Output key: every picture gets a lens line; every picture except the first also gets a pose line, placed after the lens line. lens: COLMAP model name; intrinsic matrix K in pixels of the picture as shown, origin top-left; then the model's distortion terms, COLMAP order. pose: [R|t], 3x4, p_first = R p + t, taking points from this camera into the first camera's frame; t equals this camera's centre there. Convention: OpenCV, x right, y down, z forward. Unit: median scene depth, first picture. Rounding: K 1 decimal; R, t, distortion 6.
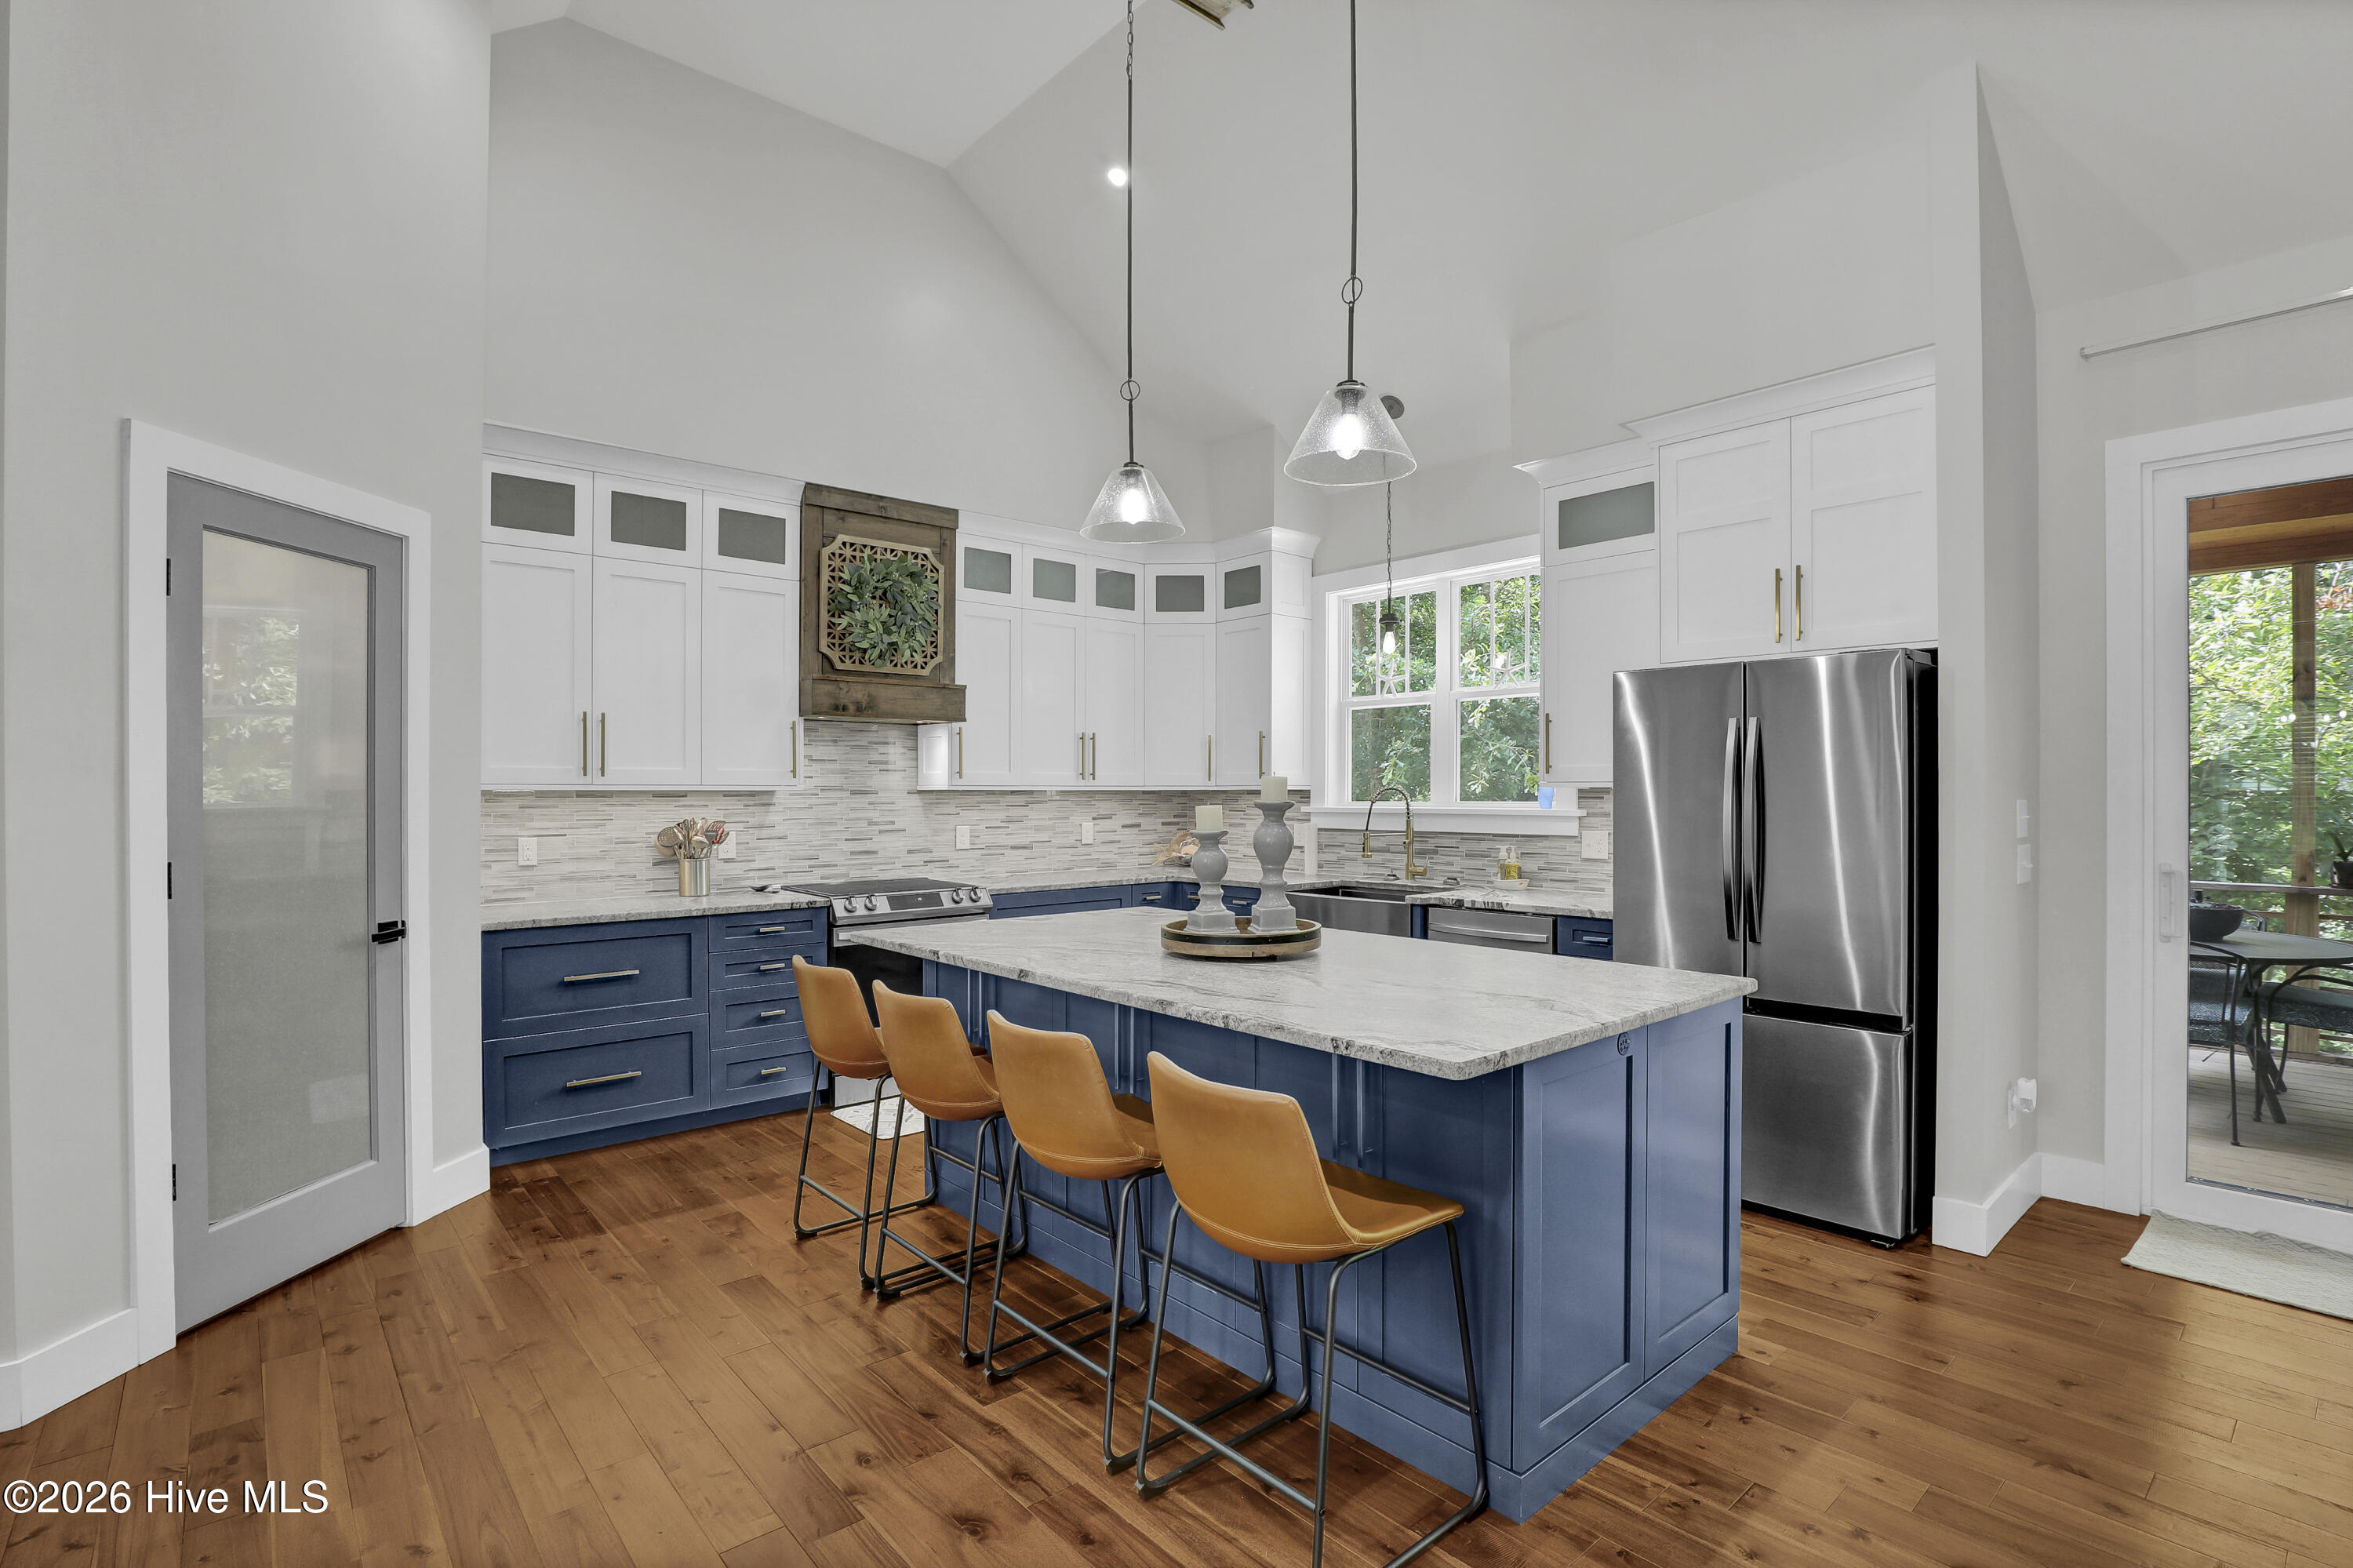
lens RADIAL K [[1101.5, 0, 1190.2], [0, 1101.5, 781.9], [0, 0, 1]] dist [-0.014429, -0.000032]
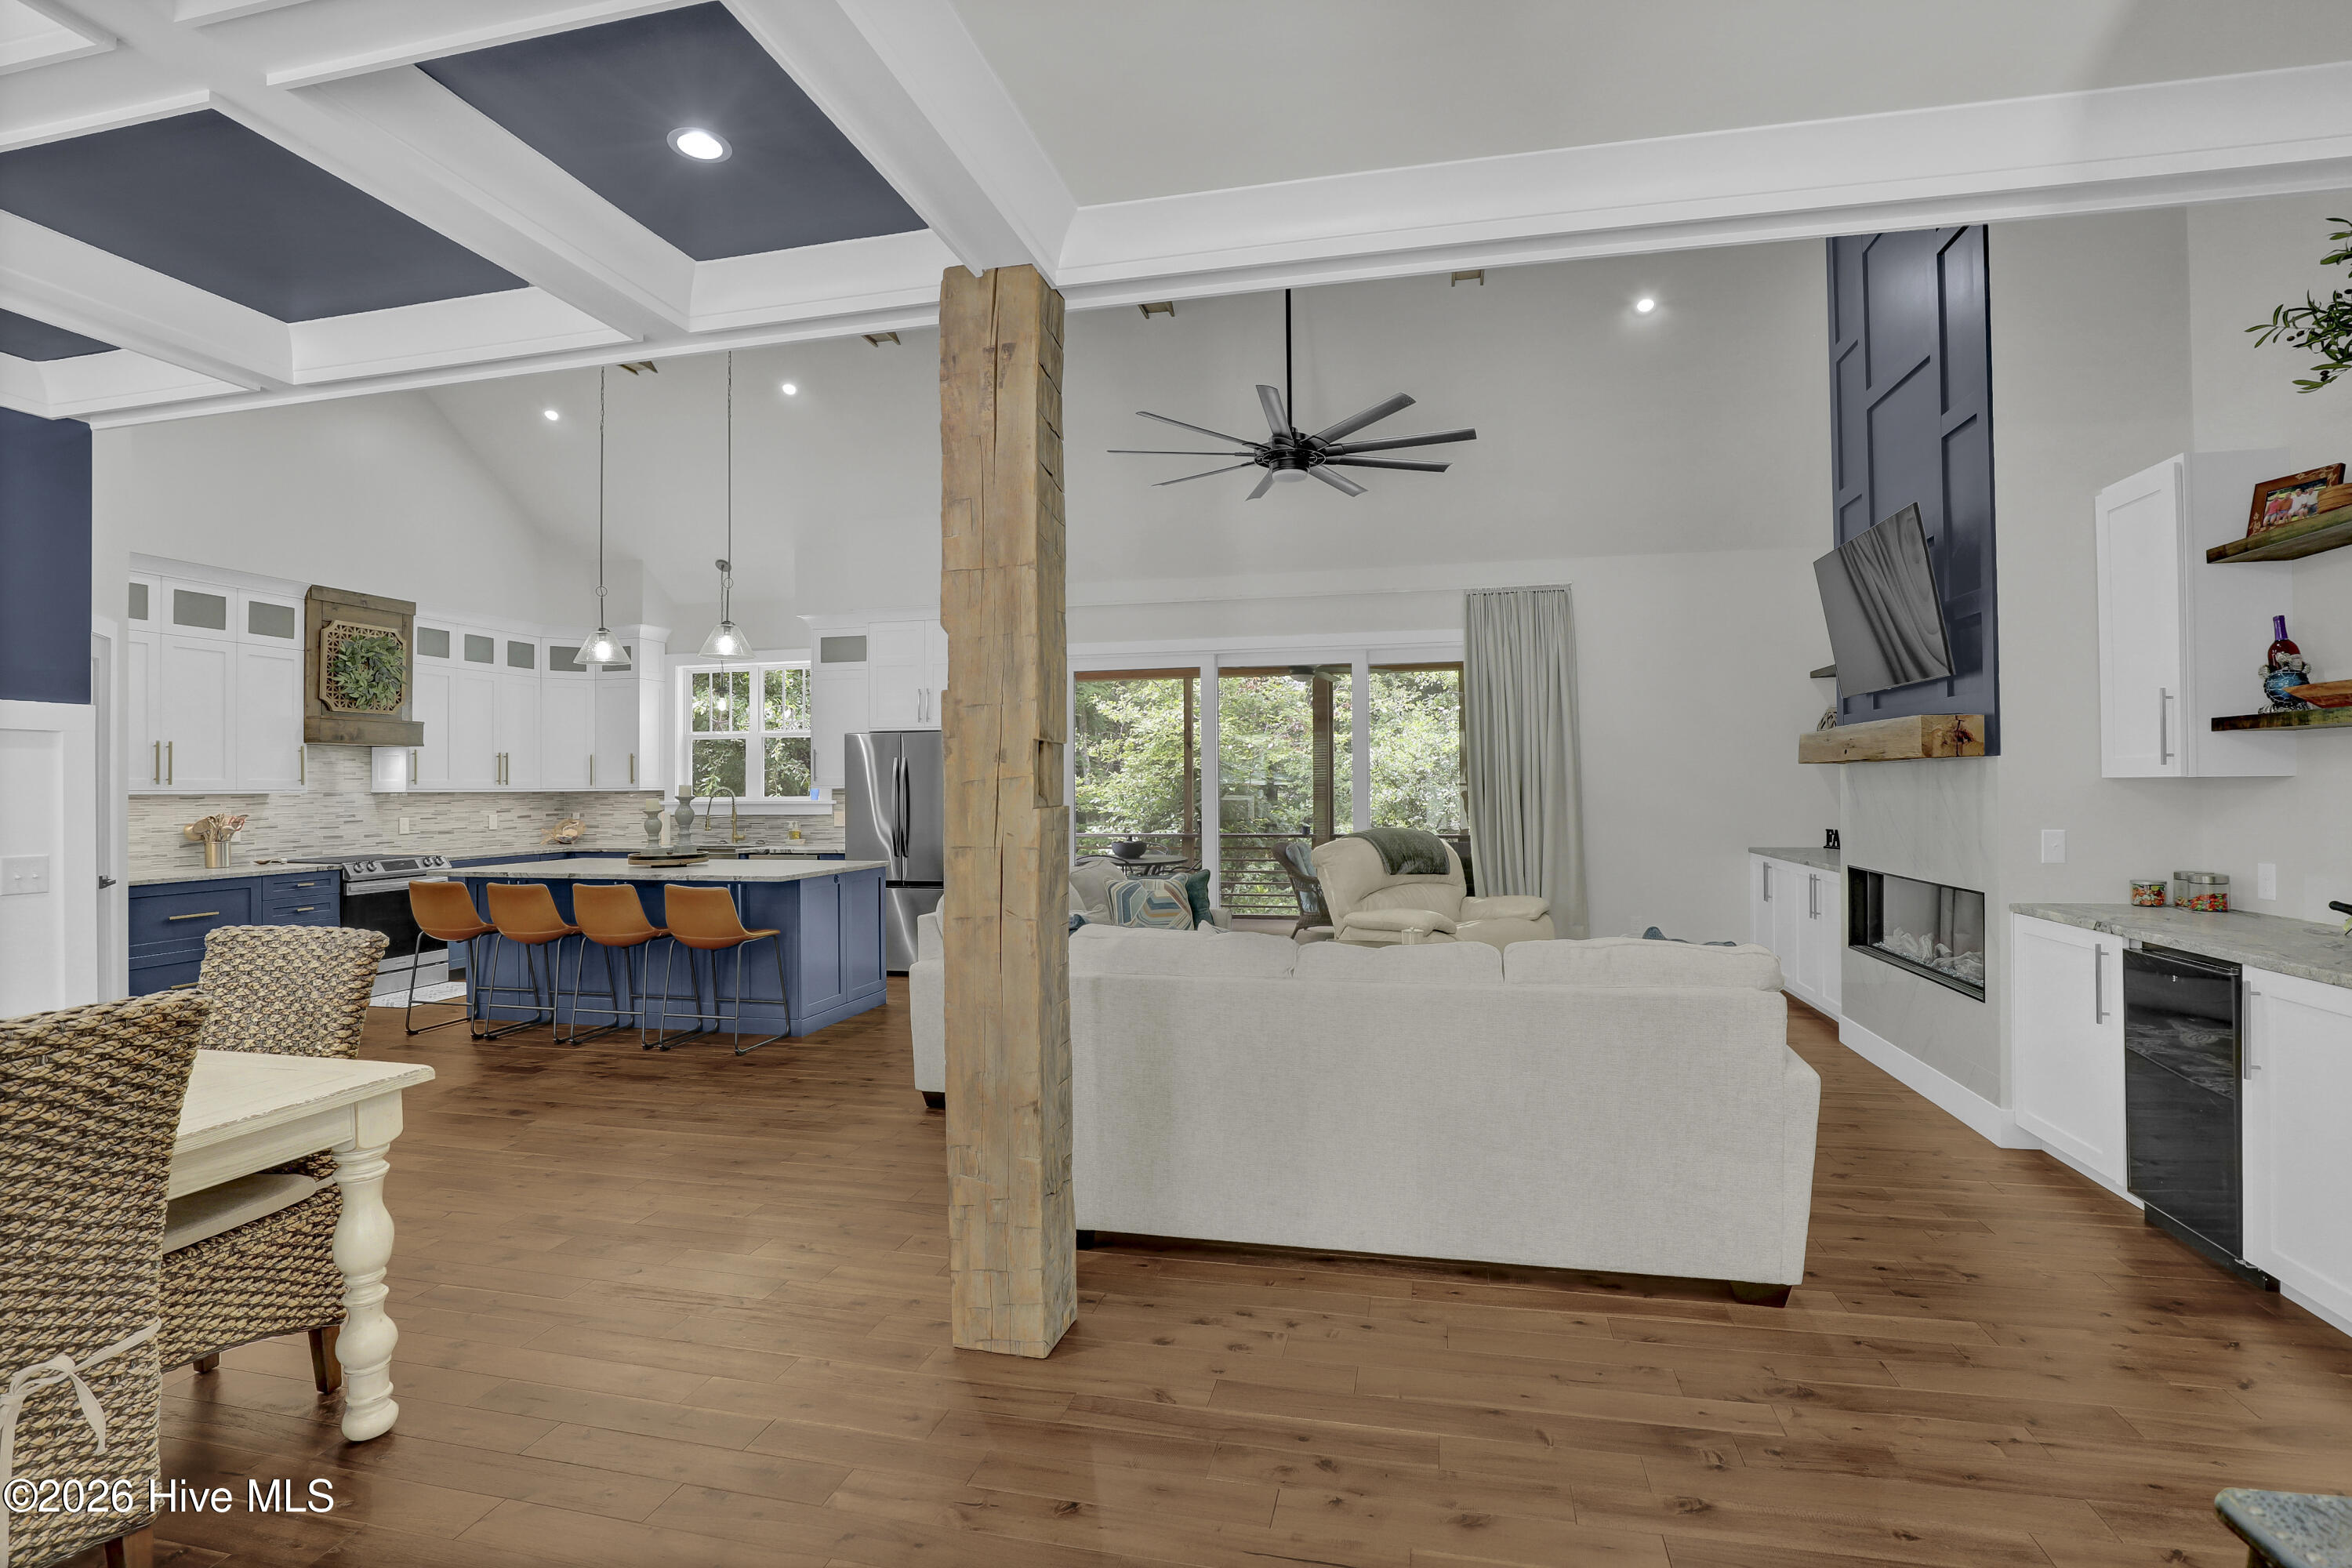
lens RADIAL K [[1101.0, 0, 1189.6], [0, 1101.0, 781.9], [0, 0, 1]] dist [-0.014429, -0.000032]
pose [[0.805685, -0.002052, 0.592341, -0.252989], [0.001246, 0.999998, 0.001770, -0.008365], [-0.592343, -0.000688, 0.805685, -0.829584]]
